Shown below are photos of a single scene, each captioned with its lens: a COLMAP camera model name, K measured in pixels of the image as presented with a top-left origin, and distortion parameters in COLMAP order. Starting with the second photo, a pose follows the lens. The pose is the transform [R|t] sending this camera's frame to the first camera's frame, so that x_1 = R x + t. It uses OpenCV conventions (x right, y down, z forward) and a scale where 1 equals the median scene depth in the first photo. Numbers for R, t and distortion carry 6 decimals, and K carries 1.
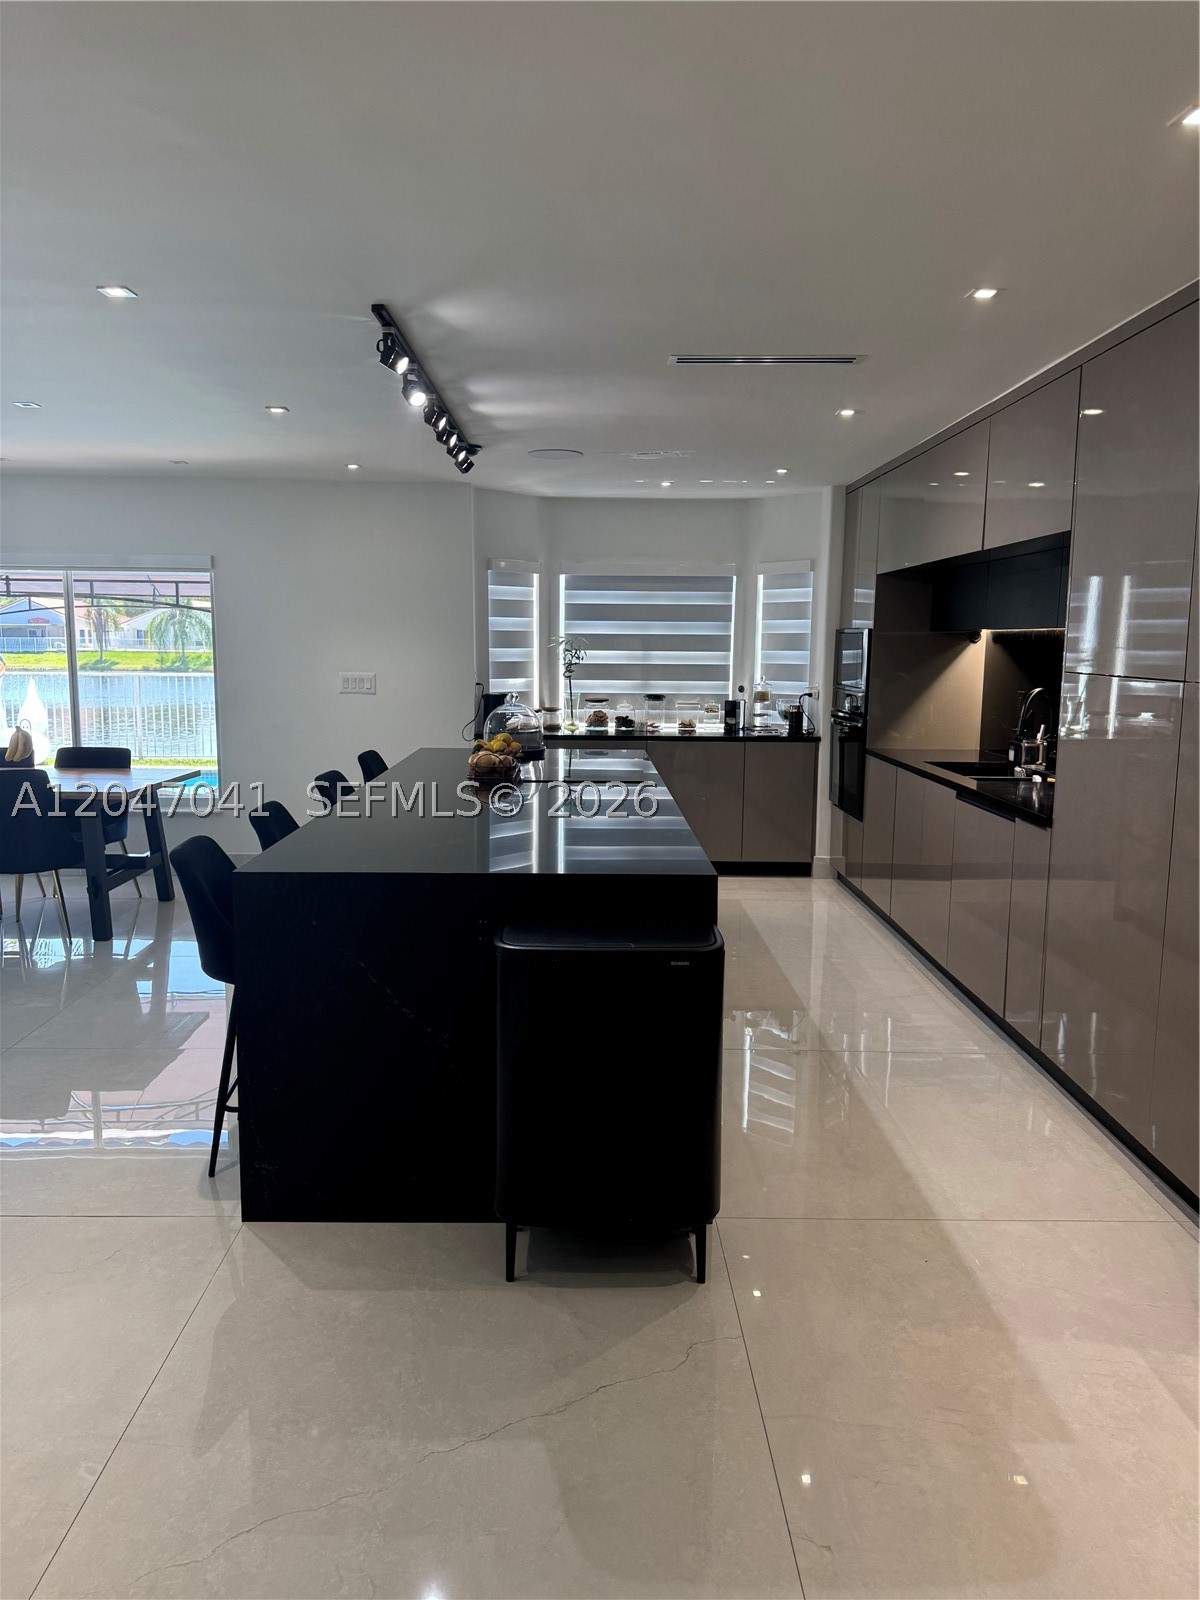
lens RADIAL K [[1110.0, 0, 604.0], [0, 1110.0, 799.9], [0, 0, 1]] dist [0.032007, -0.024913]
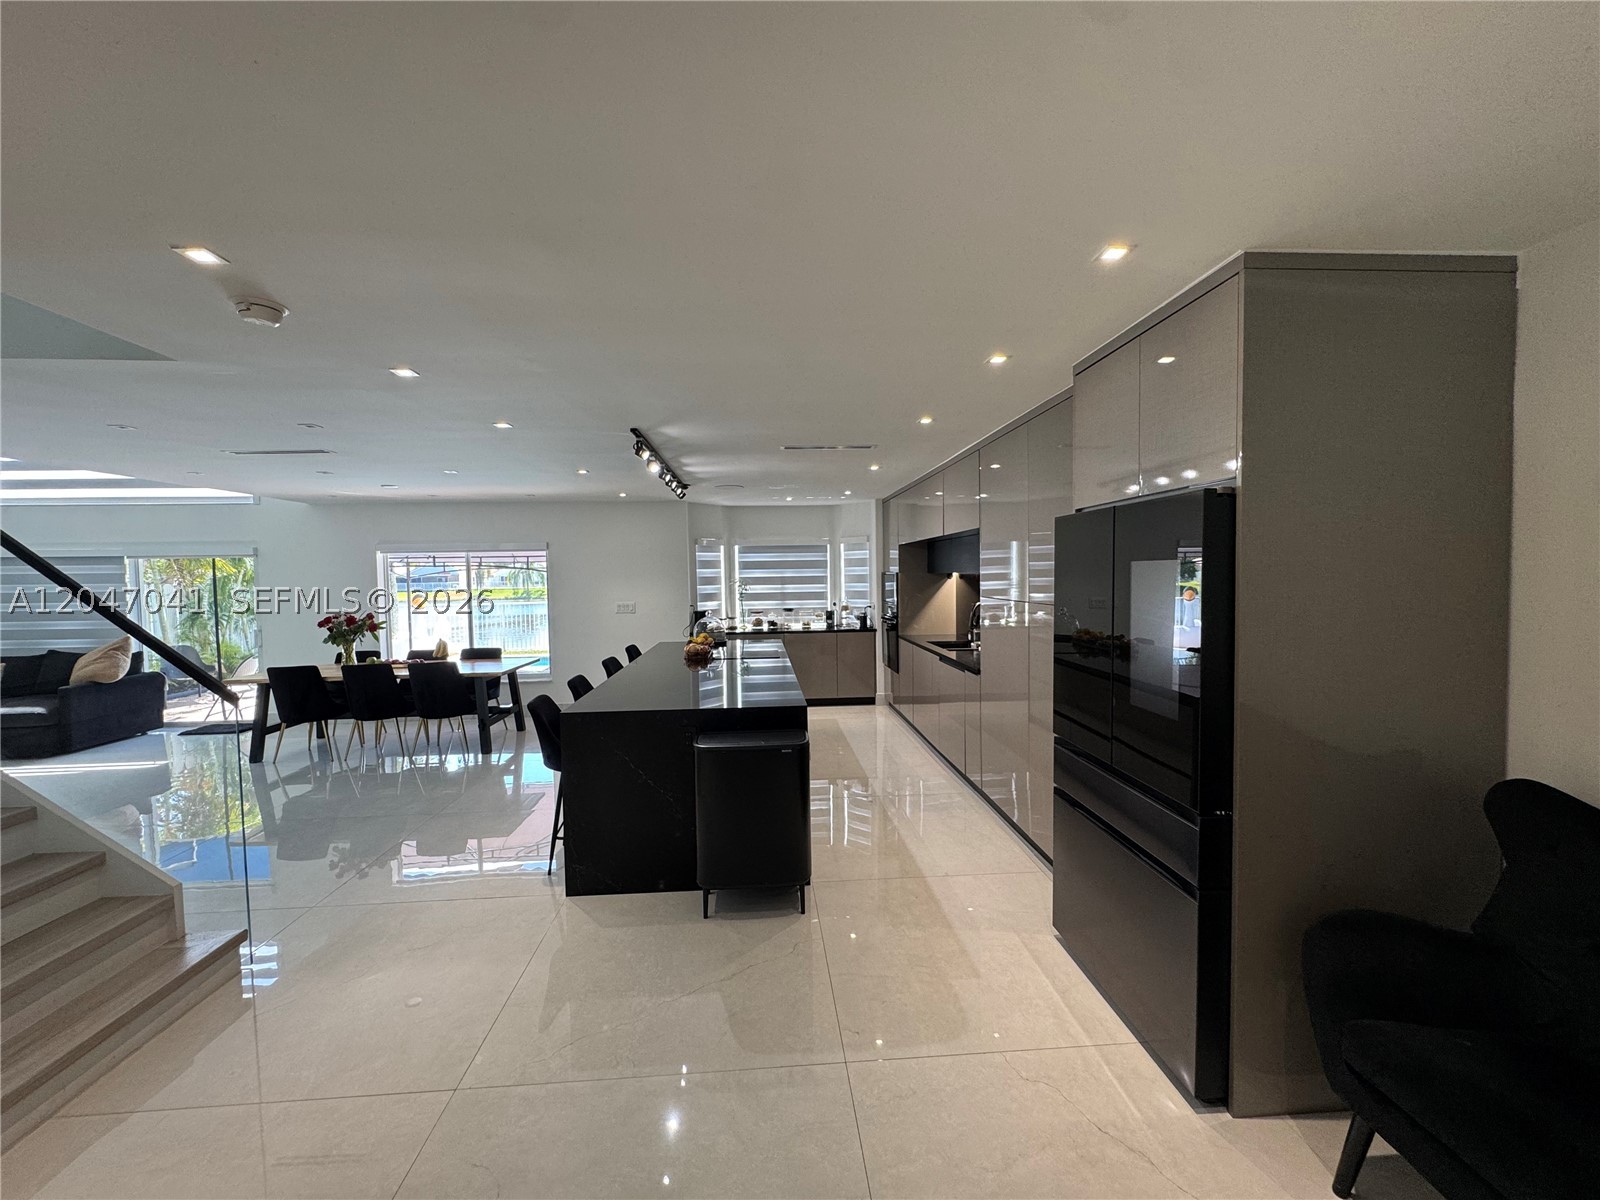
lens RADIAL K [[637.7, 0, 805.6], [0, 637.7, 604.5], [0, 0, 1]] dist [-0.001976, -0.000454]
pose [[0.998104, -0.029155, 0.054205, 0.022537], [0.033999, 0.995297, -0.090707, -0.004993], [-0.051306, 0.092378, 0.994401, -0.083047]]
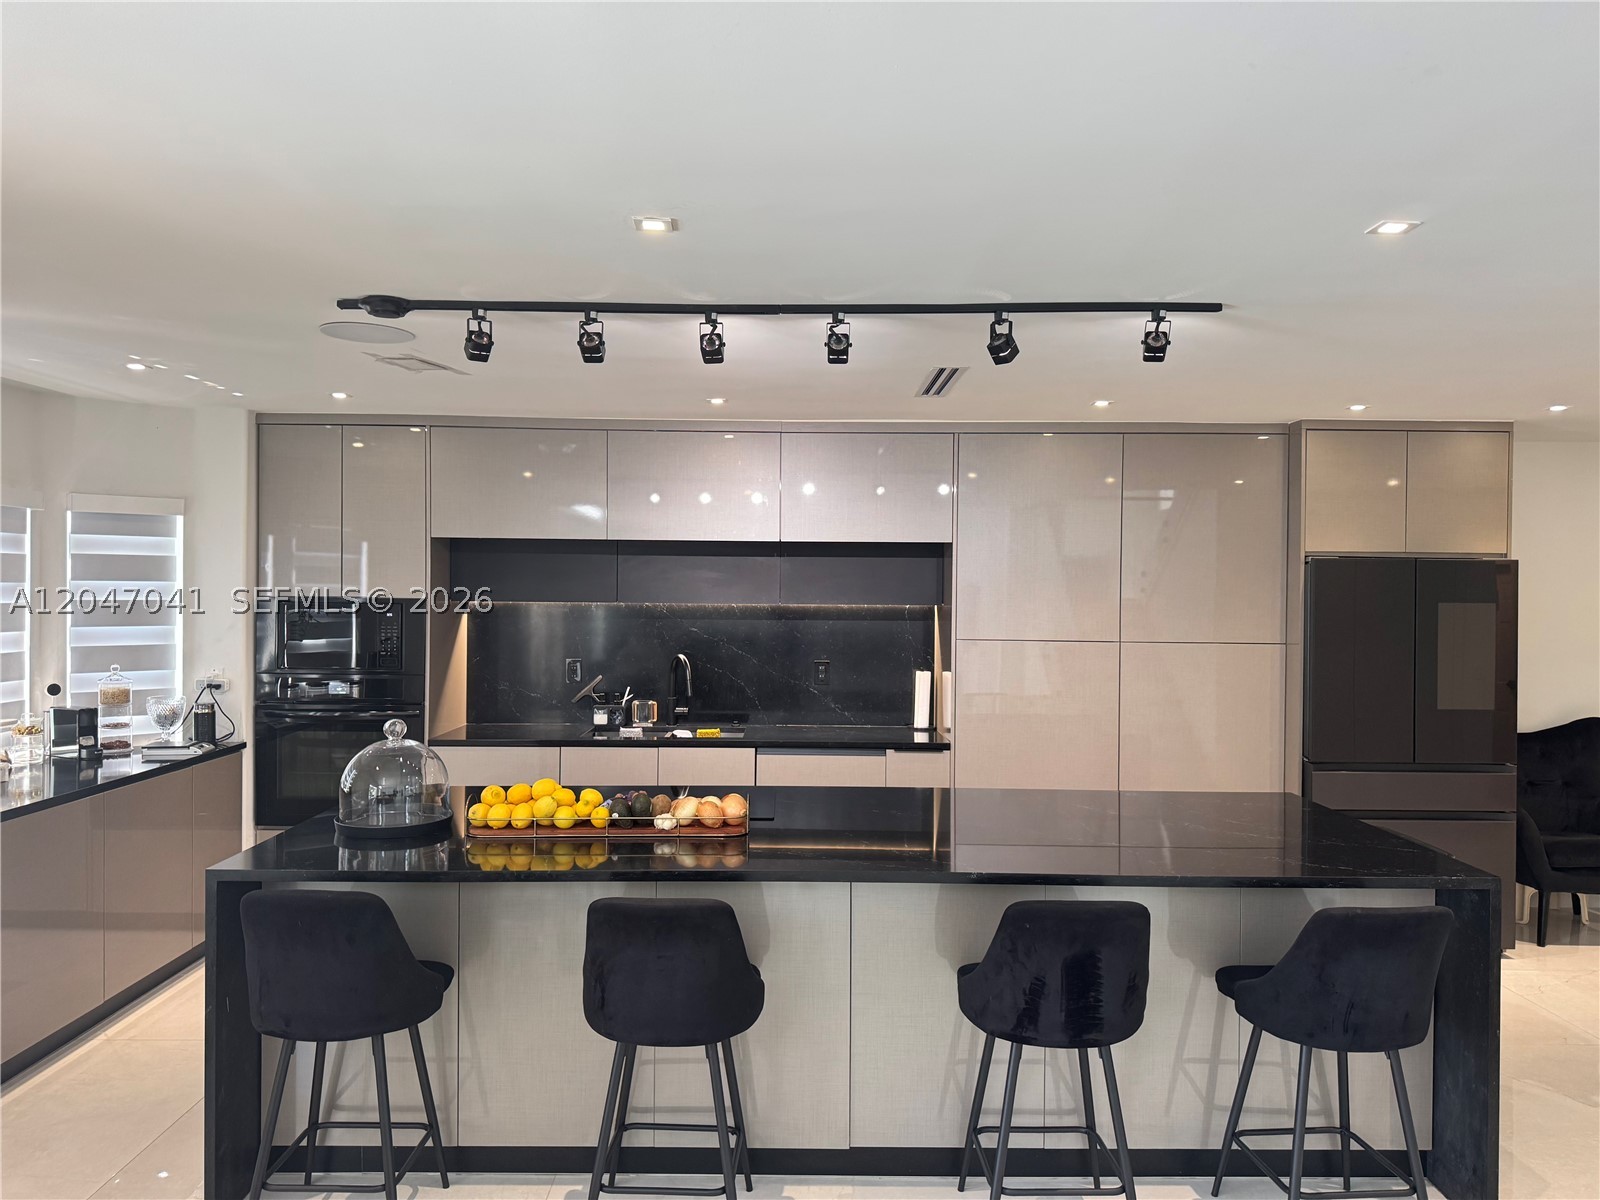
lens RADIAL K [[1110.0, 0, 801.4], [0, 1110.0, 594.0], [0, 0, 1]] dist [0.032007, -0.024913]
pose [[0.010763, -0.024057, 0.999653, -0.653845], [0.130268, 0.991225, 0.022452, -0.149379], [-0.991420, 0.129981, 0.013802, 0.756110]]
